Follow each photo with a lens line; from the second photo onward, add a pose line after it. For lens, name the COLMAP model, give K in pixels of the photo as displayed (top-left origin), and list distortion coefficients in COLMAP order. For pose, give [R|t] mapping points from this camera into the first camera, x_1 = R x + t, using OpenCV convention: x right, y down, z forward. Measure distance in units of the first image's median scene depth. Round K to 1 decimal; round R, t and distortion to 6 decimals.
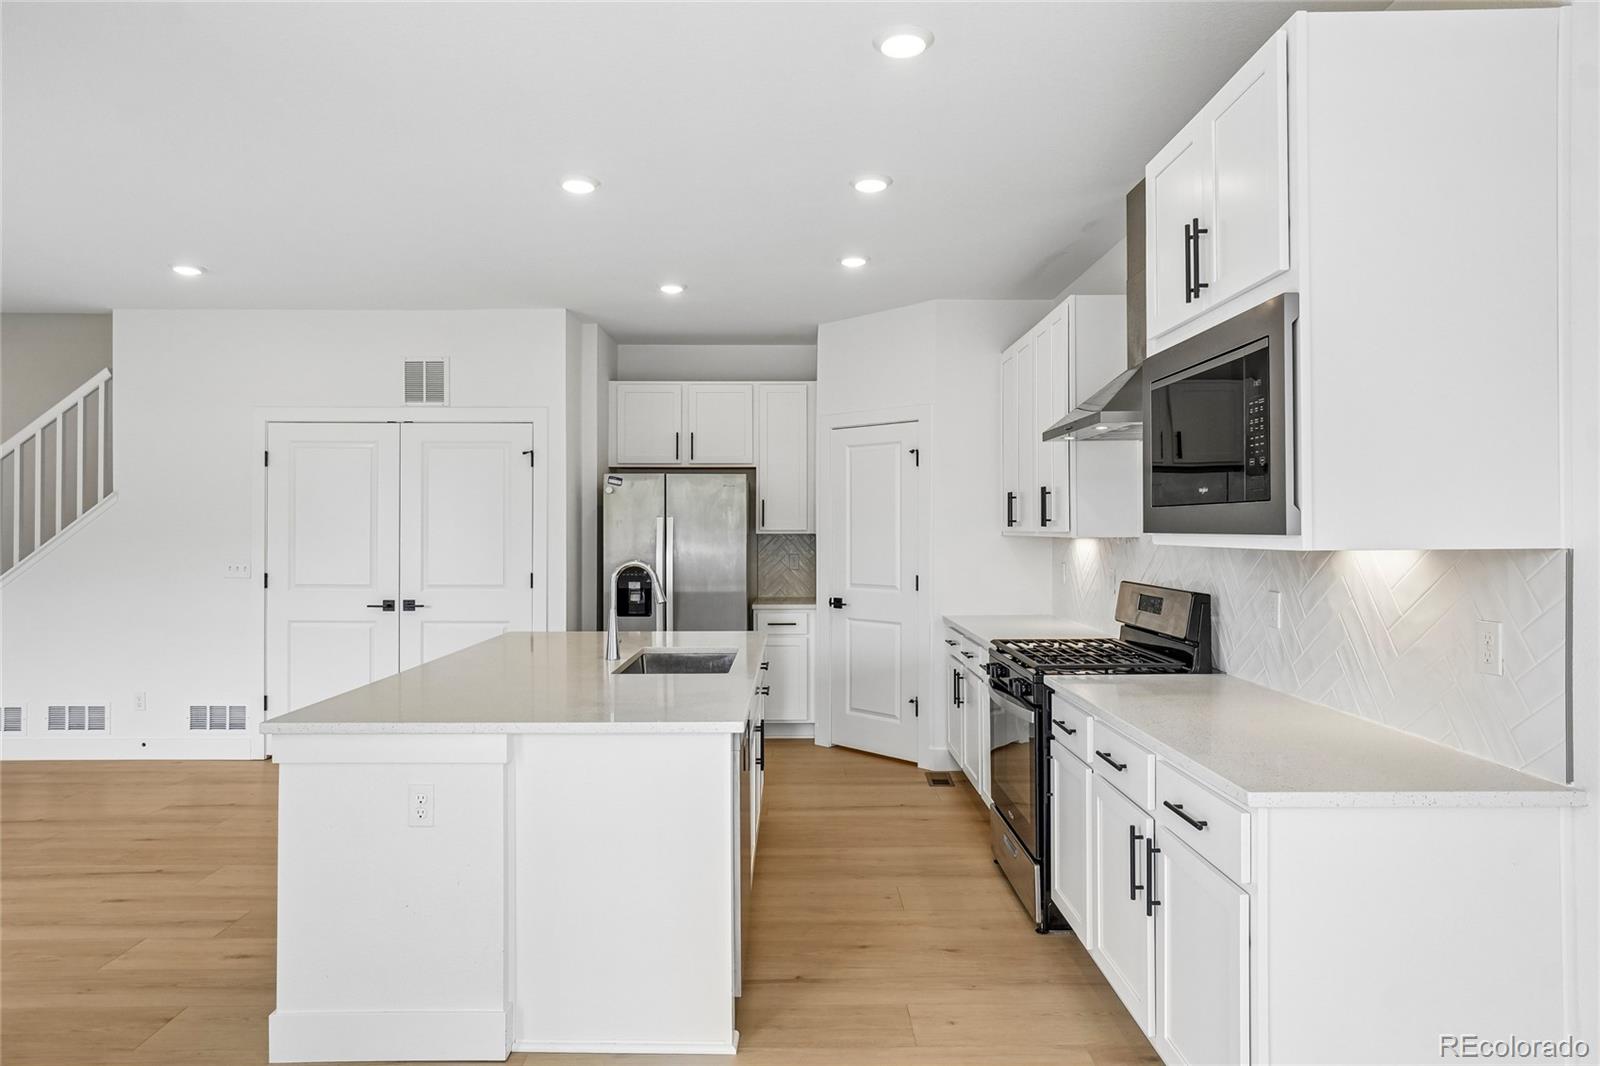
lens RADIAL K [[947.8, 0, 797.0], [0, 947.8, 529.6], [0, 0, 1]] dist [0.002957, 0.005942]
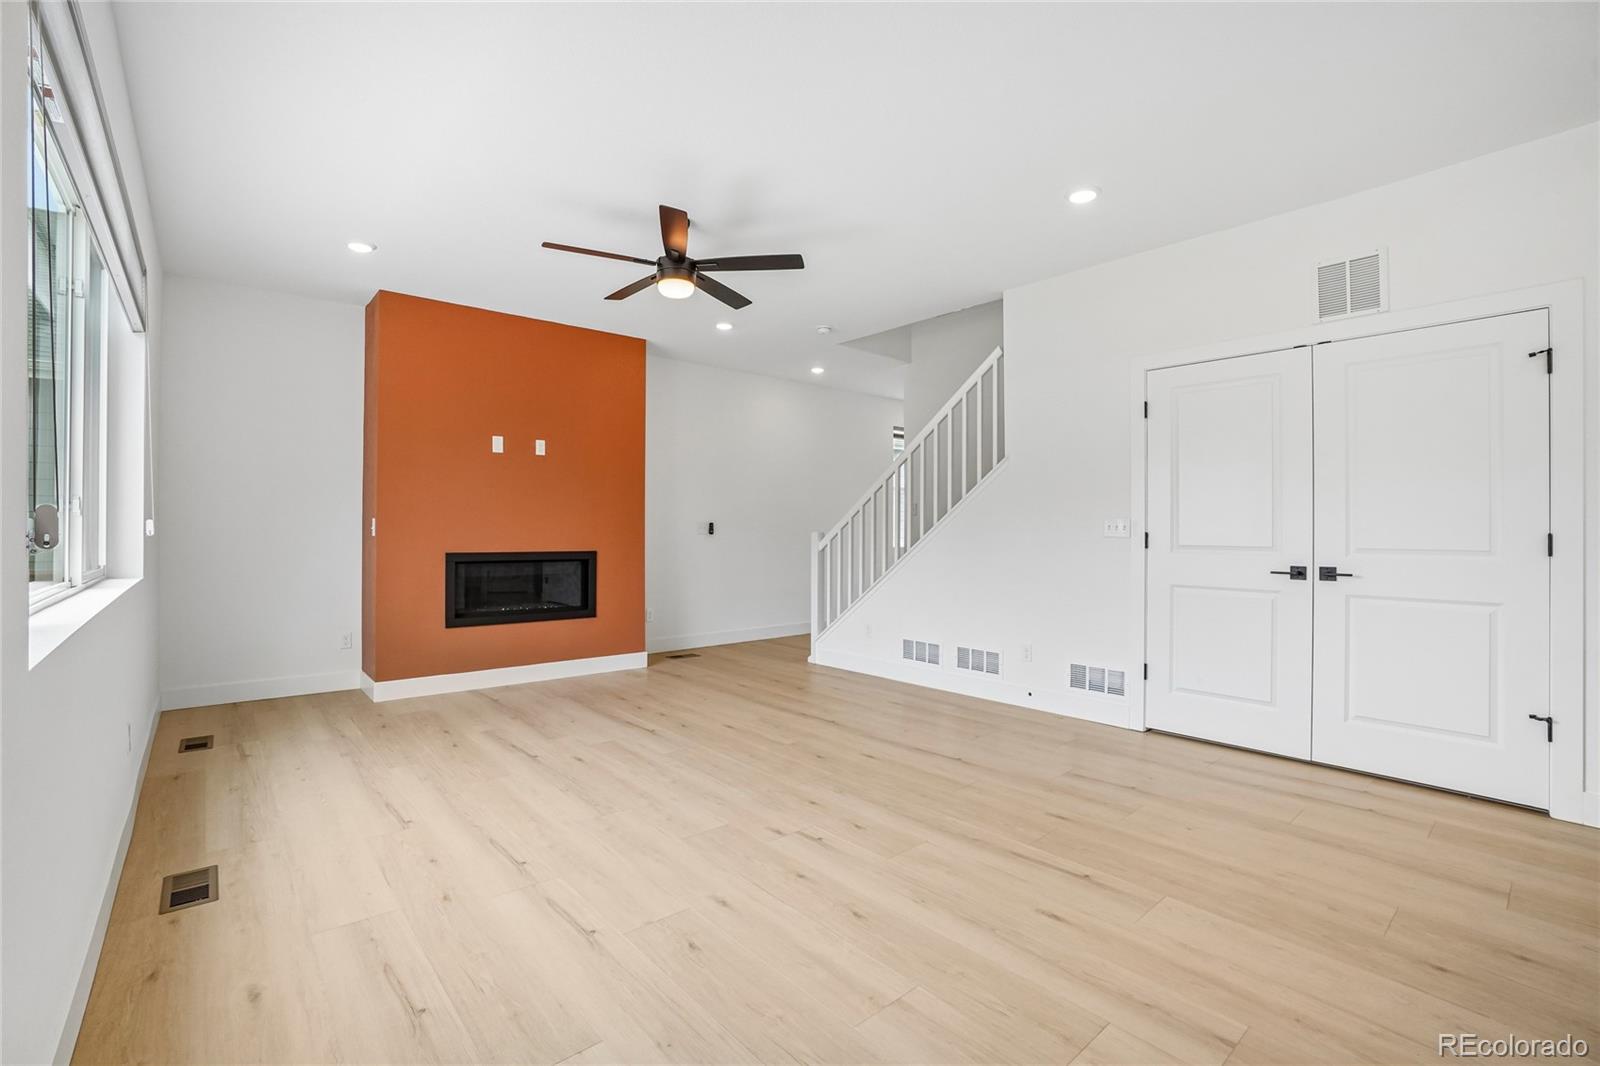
lens RADIAL K [[715.8, 0, 794.7], [0, 715.8, 525.2], [0, 0, 1]] dist [-0.060825, 0.021329]
pose [[0.650870, -0.003526, -0.759181, -0.258704], [-0.000369, 0.999988, -0.004961, 0.042357], [0.759189, 0.003510, 0.650861, 0.287827]]
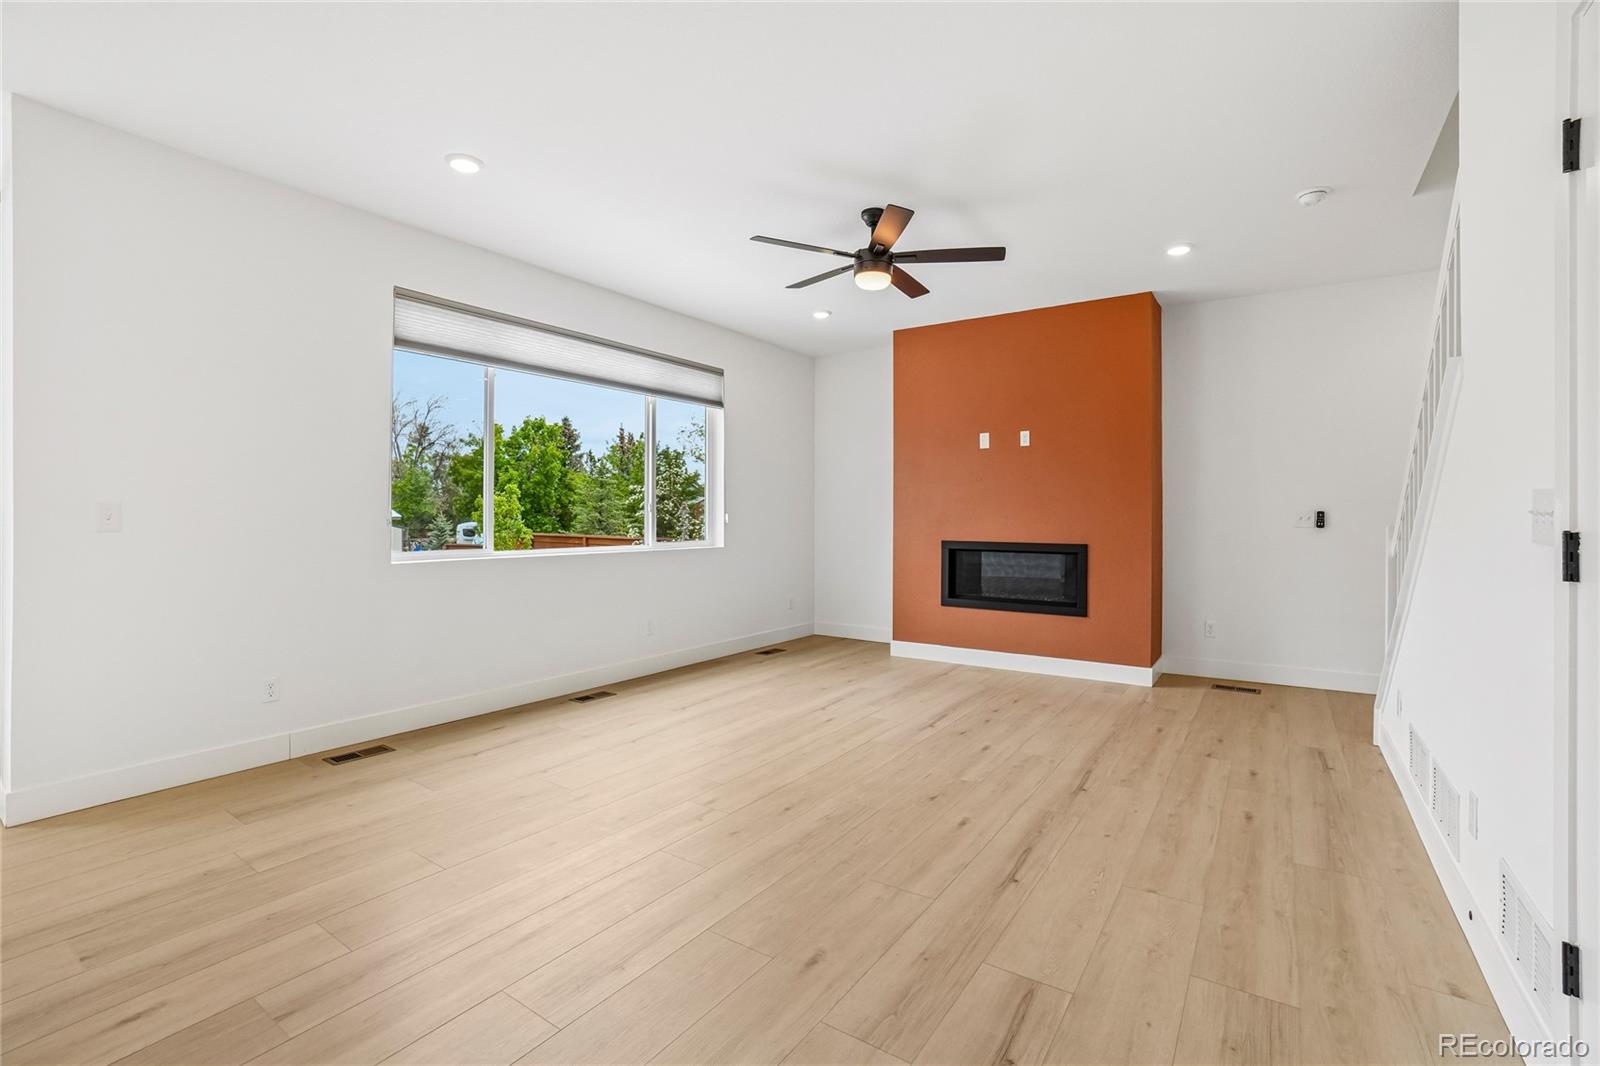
lens RADIAL K [[715.8, 0, 794.7], [0, 715.8, 525.2], [0, 0, 1]] dist [-0.060825, 0.021329]
pose [[-0.578311, 0.006393, -0.815791, -0.247419], [-0.000837, 0.999964, 0.008430, 0.042199], [0.815816, 0.005558, -0.578285, 0.926214]]
